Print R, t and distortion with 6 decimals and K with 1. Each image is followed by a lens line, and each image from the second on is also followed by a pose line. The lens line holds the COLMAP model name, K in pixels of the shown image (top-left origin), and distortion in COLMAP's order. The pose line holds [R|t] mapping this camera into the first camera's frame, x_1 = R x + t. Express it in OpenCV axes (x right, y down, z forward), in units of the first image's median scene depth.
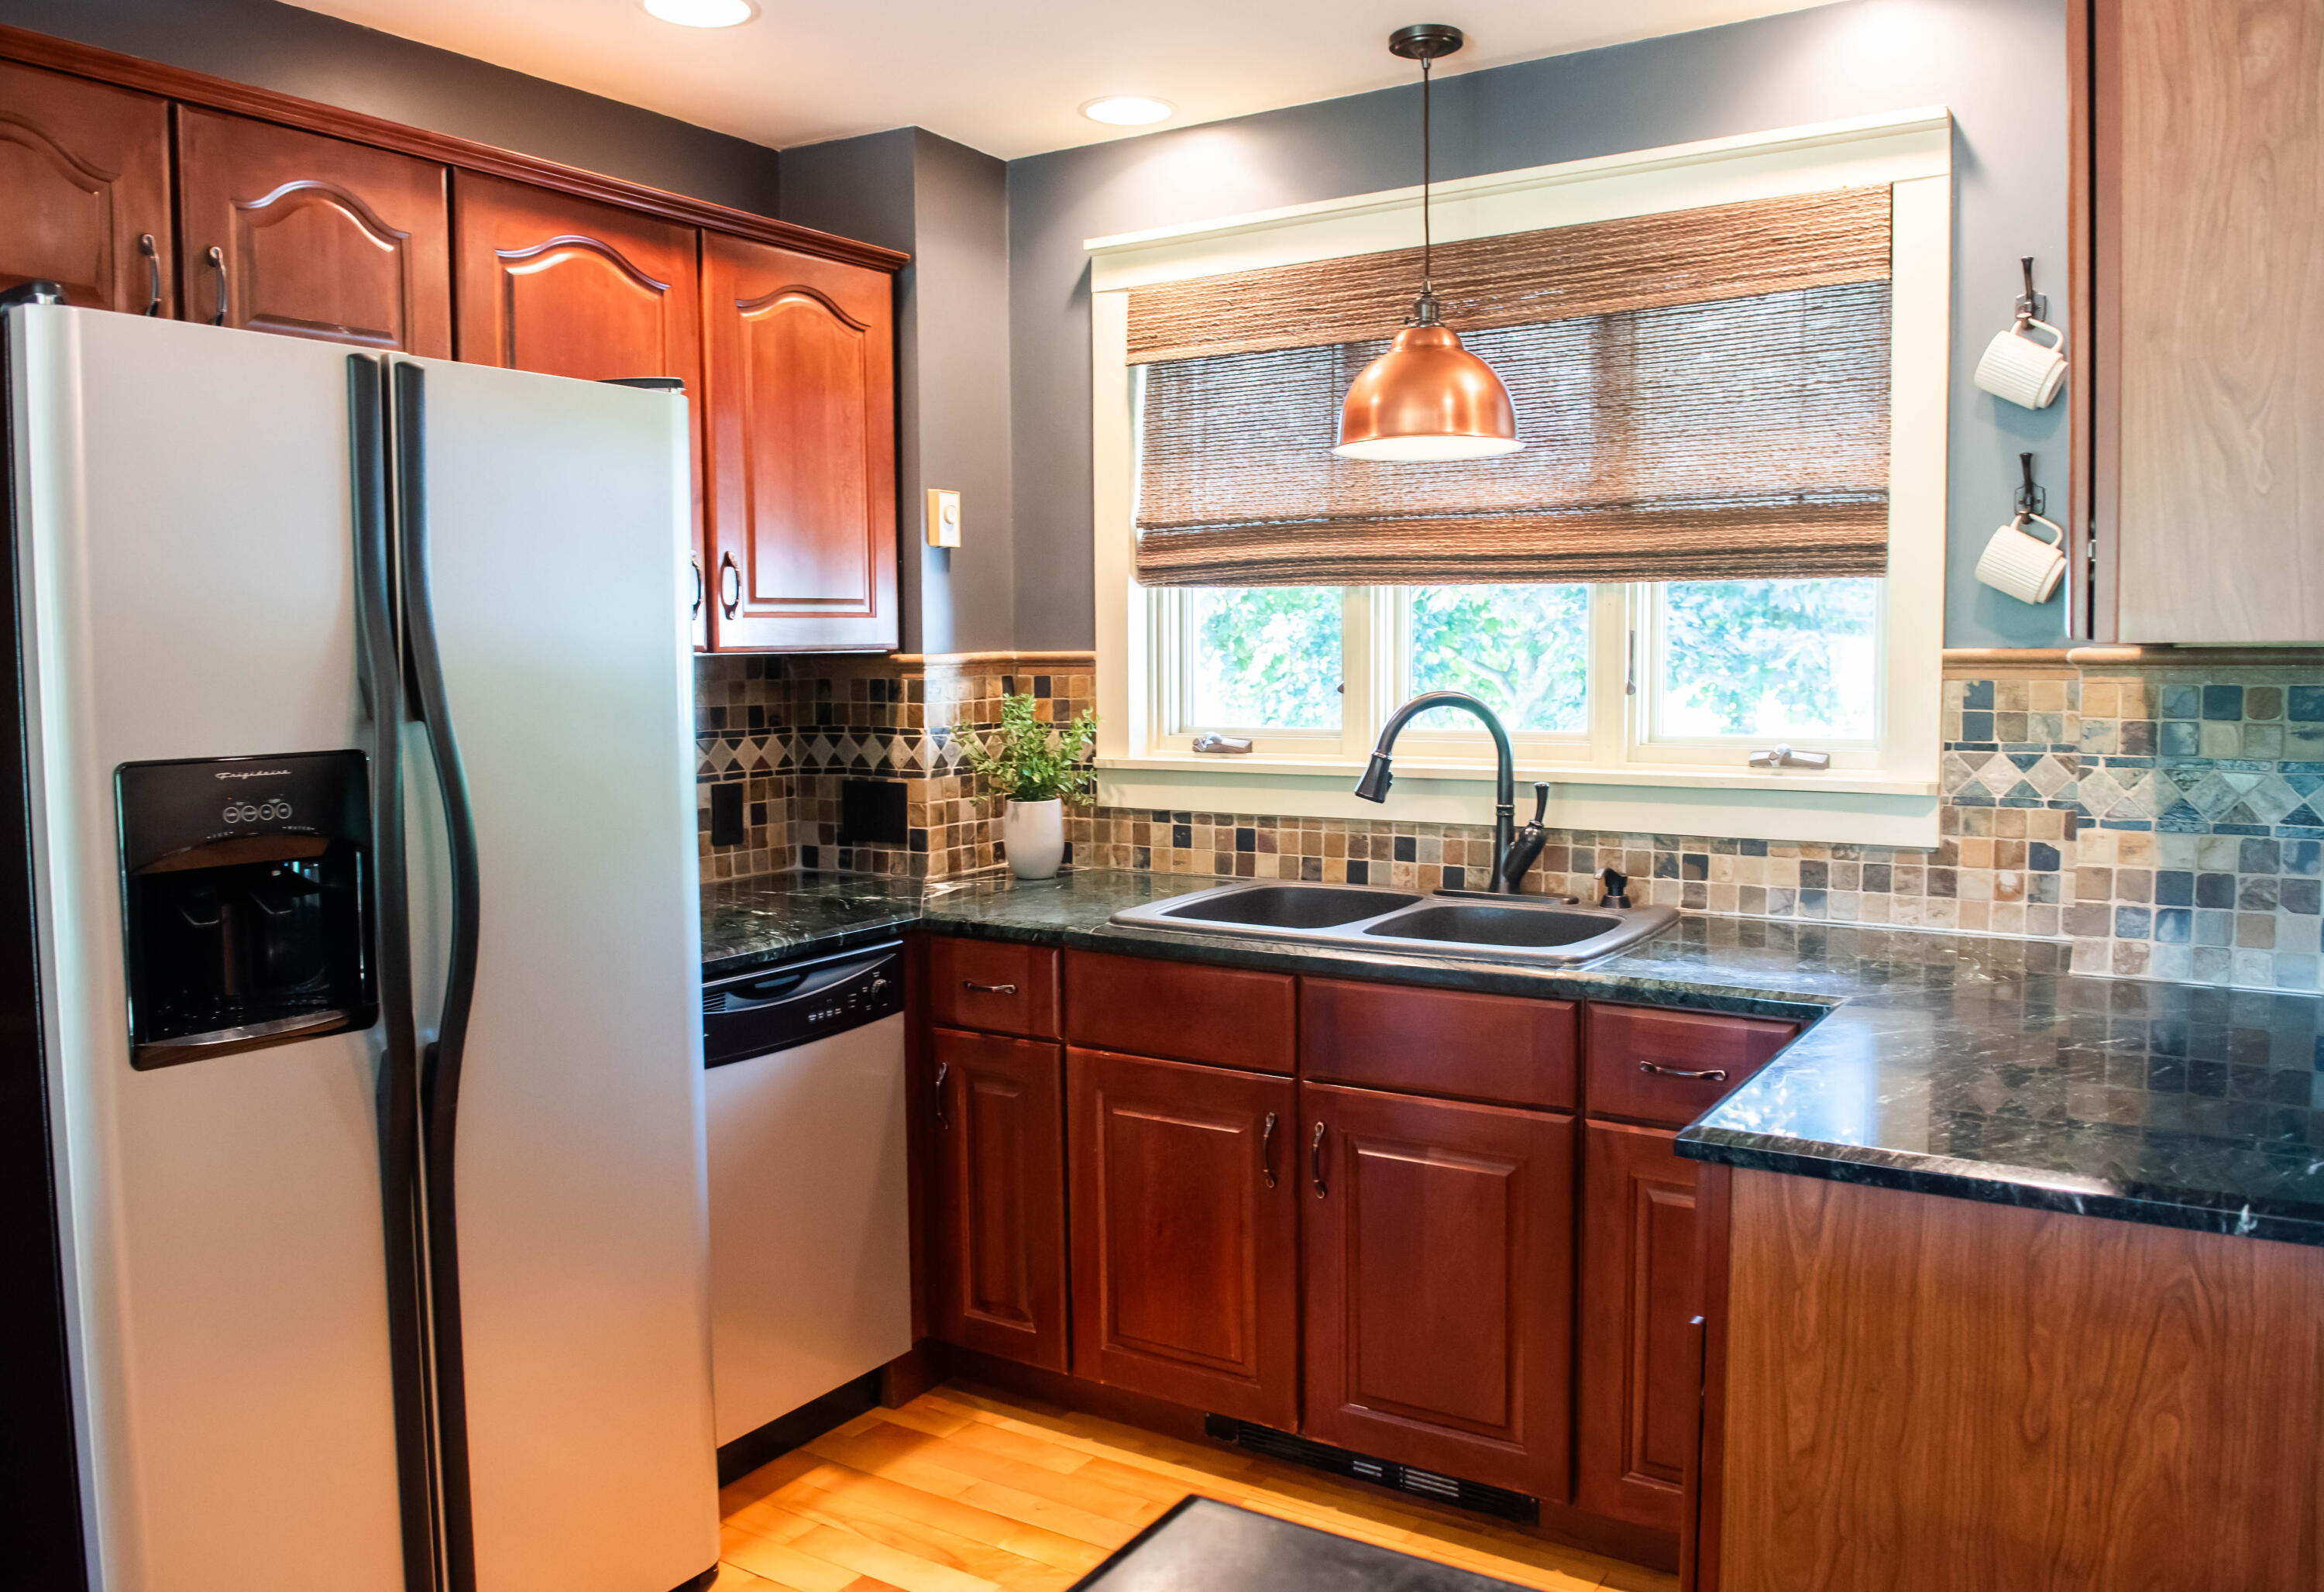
lens RADIAL K [[1769.0, 0, 1165.8], [0, 1769.0, 779.7], [0, 0, 1]] dist [-0.046887, -0.007475]
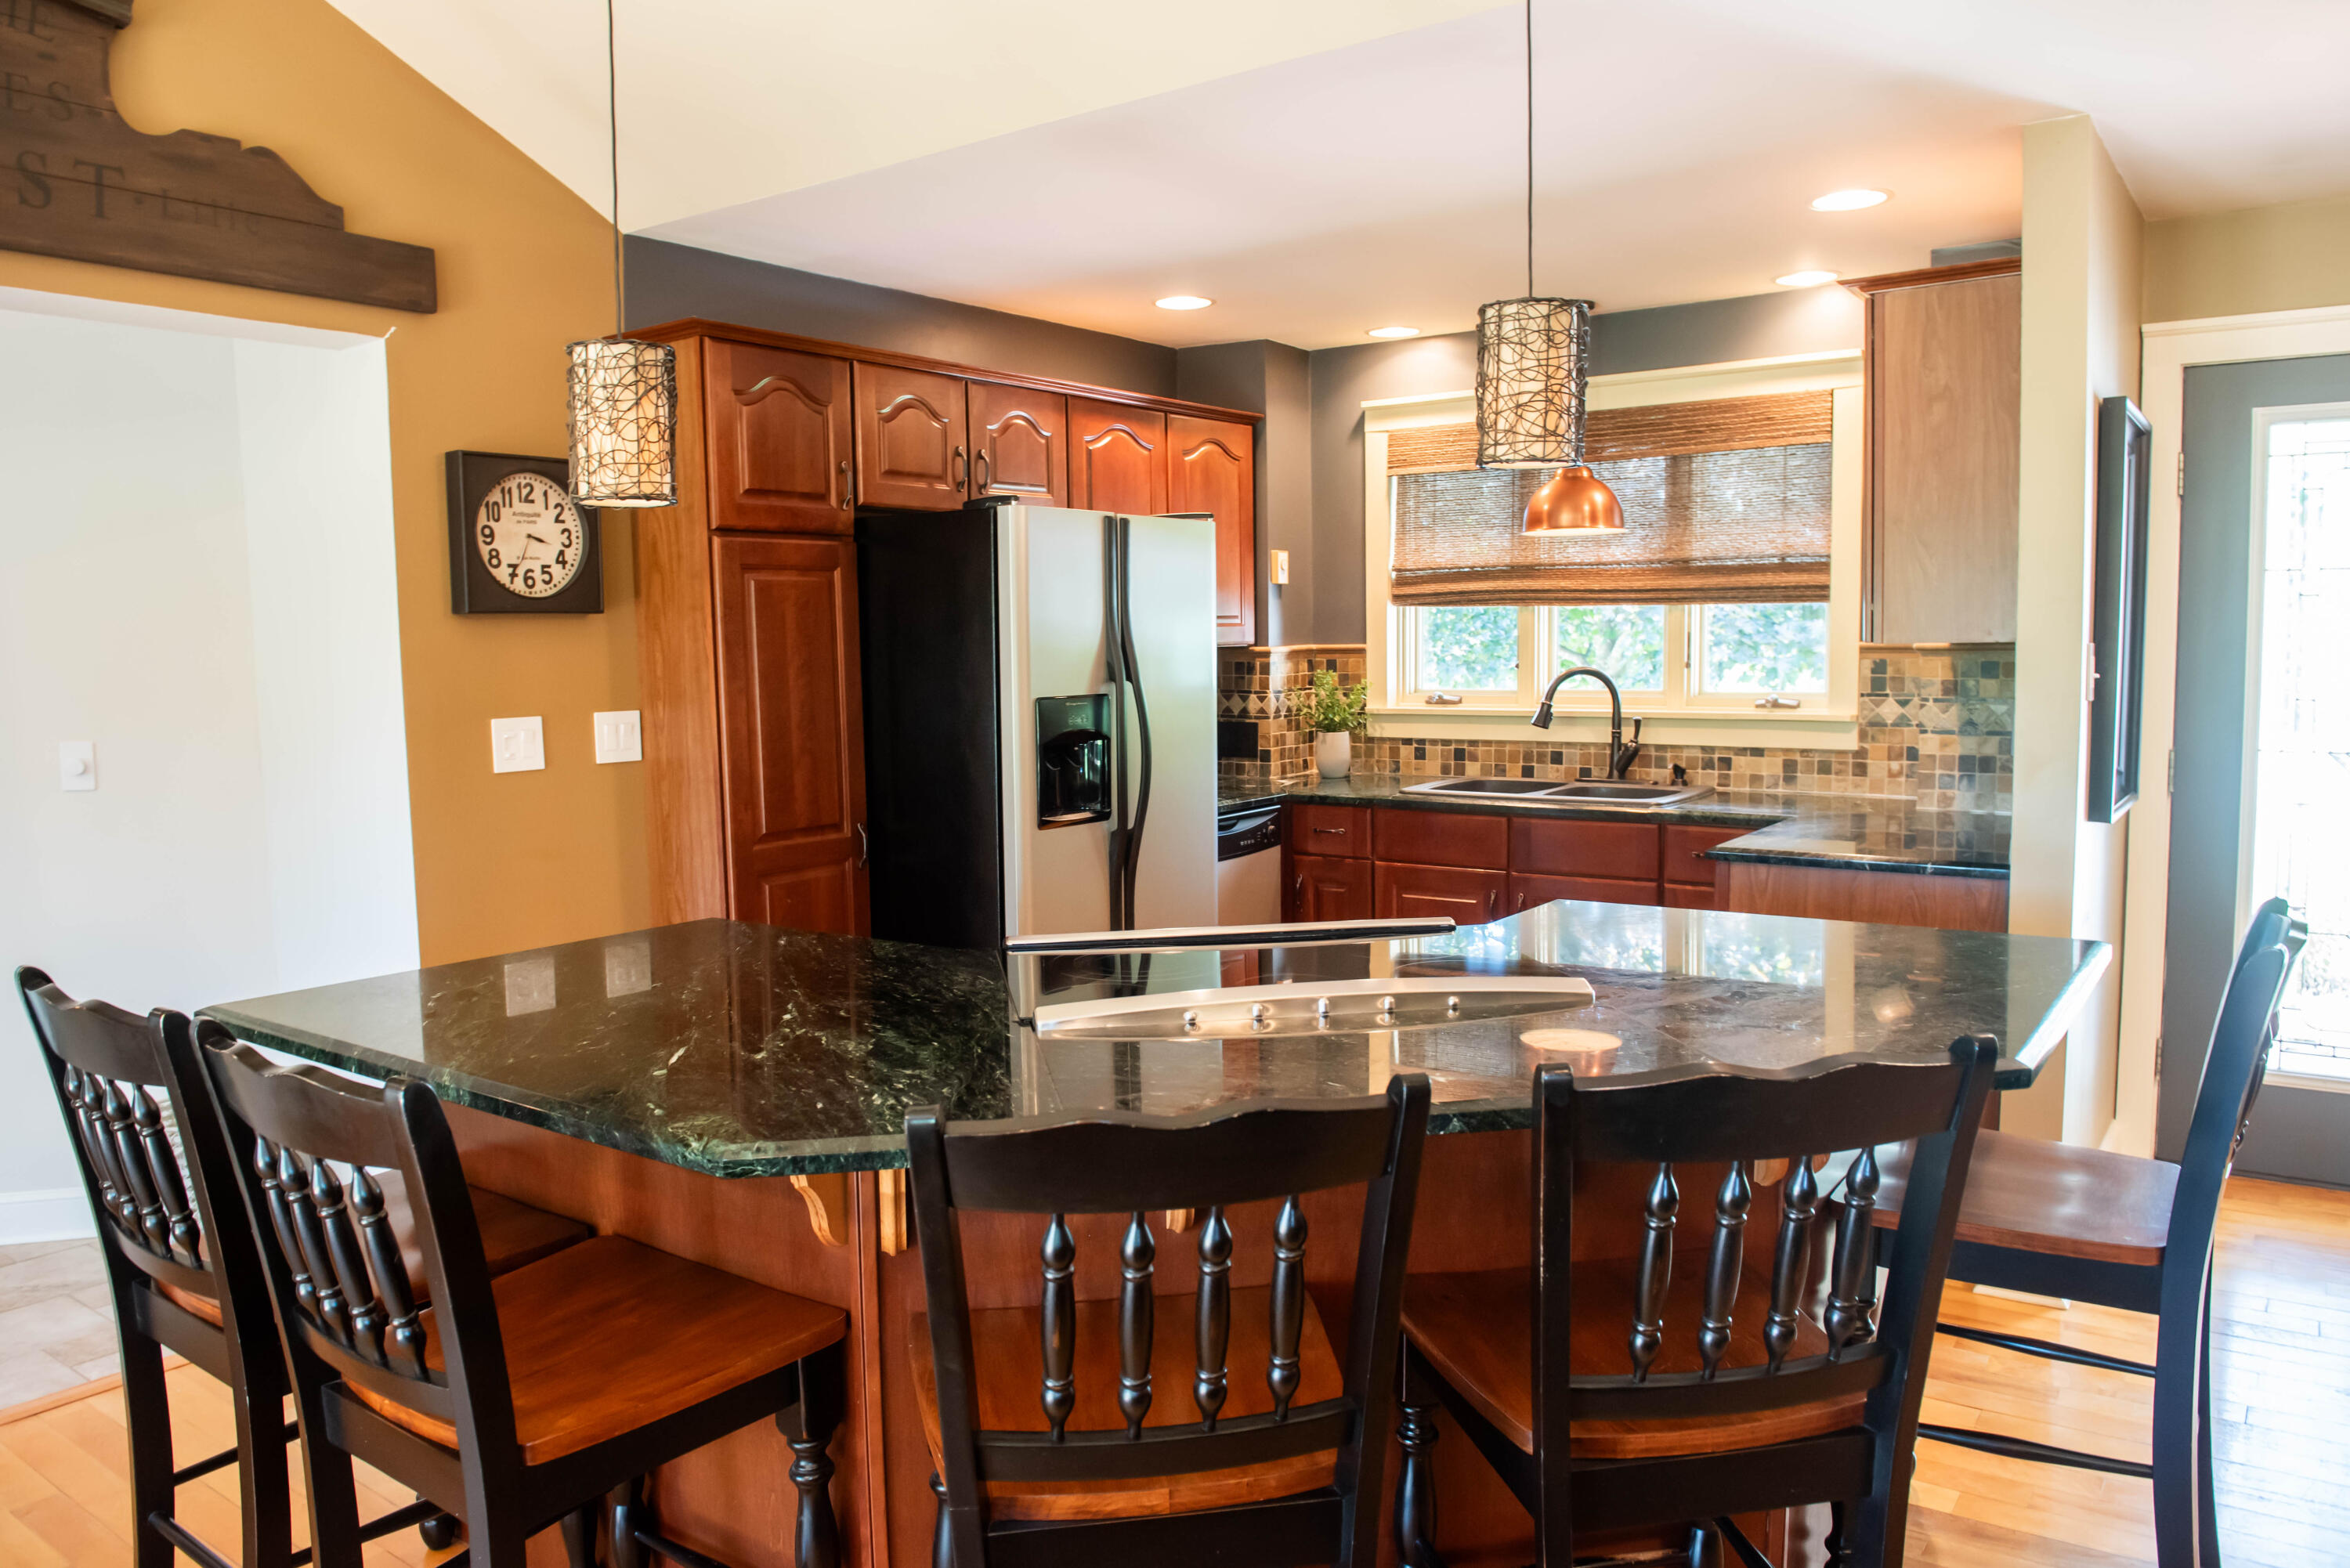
lens RADIAL K [[1646.8, 0, 1138.1], [0, 1646.8, 778.9], [0, 0, 1]] dist [-0.044534, -0.014365]
pose [[0.997696, -0.000677, -0.067841, -0.194253], [0.001562, 0.999914, 0.012989, 0.044779], [0.067827, -0.013065, 0.997612, -0.751125]]
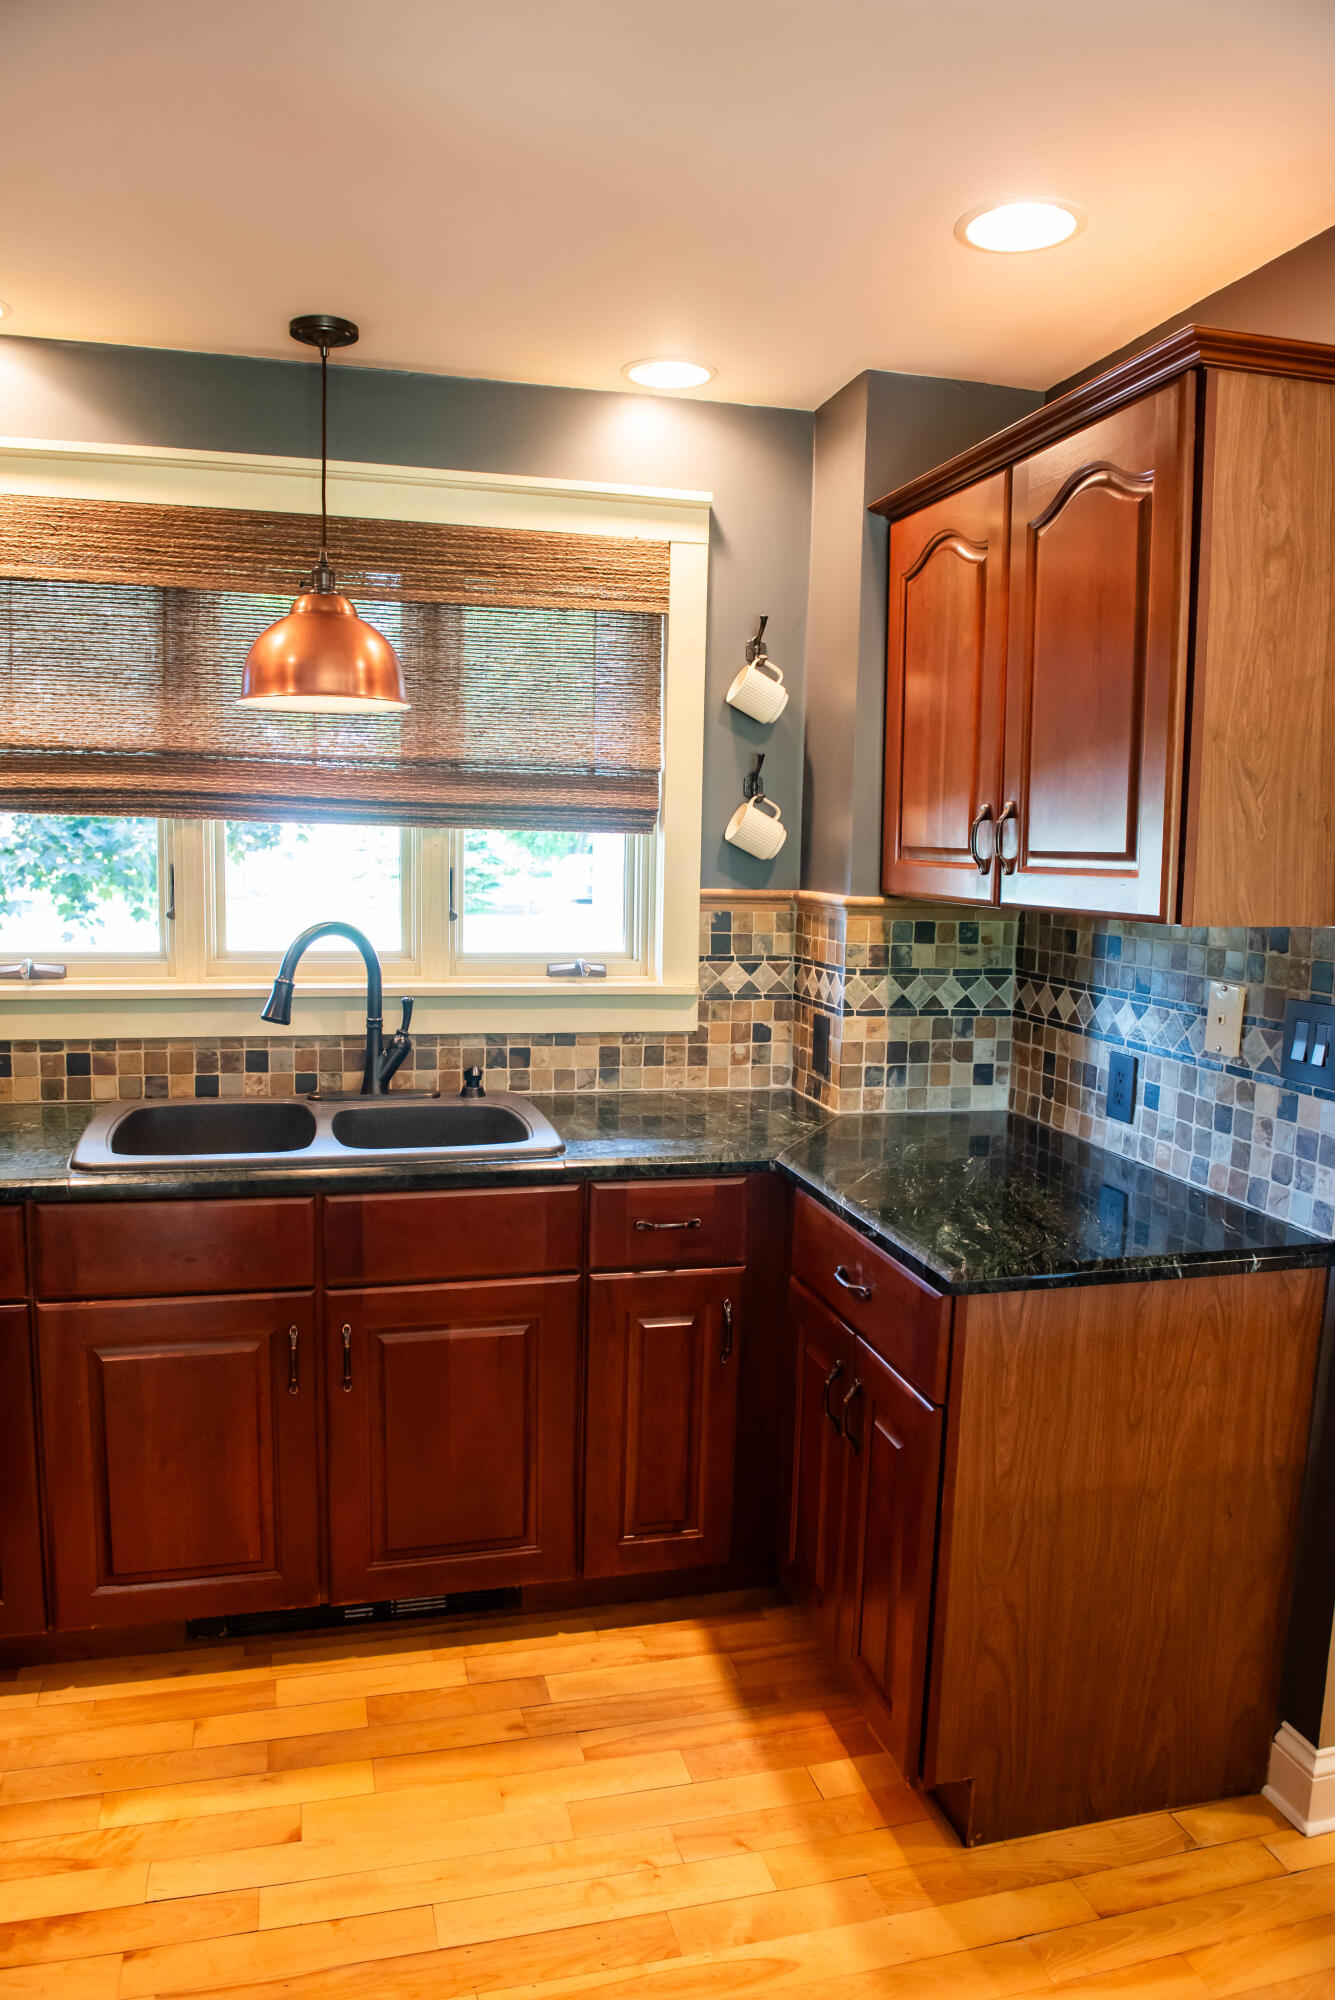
lens RADIAL K [[1401.7, 0, 703.1], [0, 1401.7, 1011.2], [0, 0, 1]] dist [-0.044534, -0.014365]
pose [[0.667690, -0.066589, 0.741456, -0.377679], [0.024202, 0.997407, 0.067782, -0.051826], [-0.744046, -0.027313, 0.667569, 0.246008]]
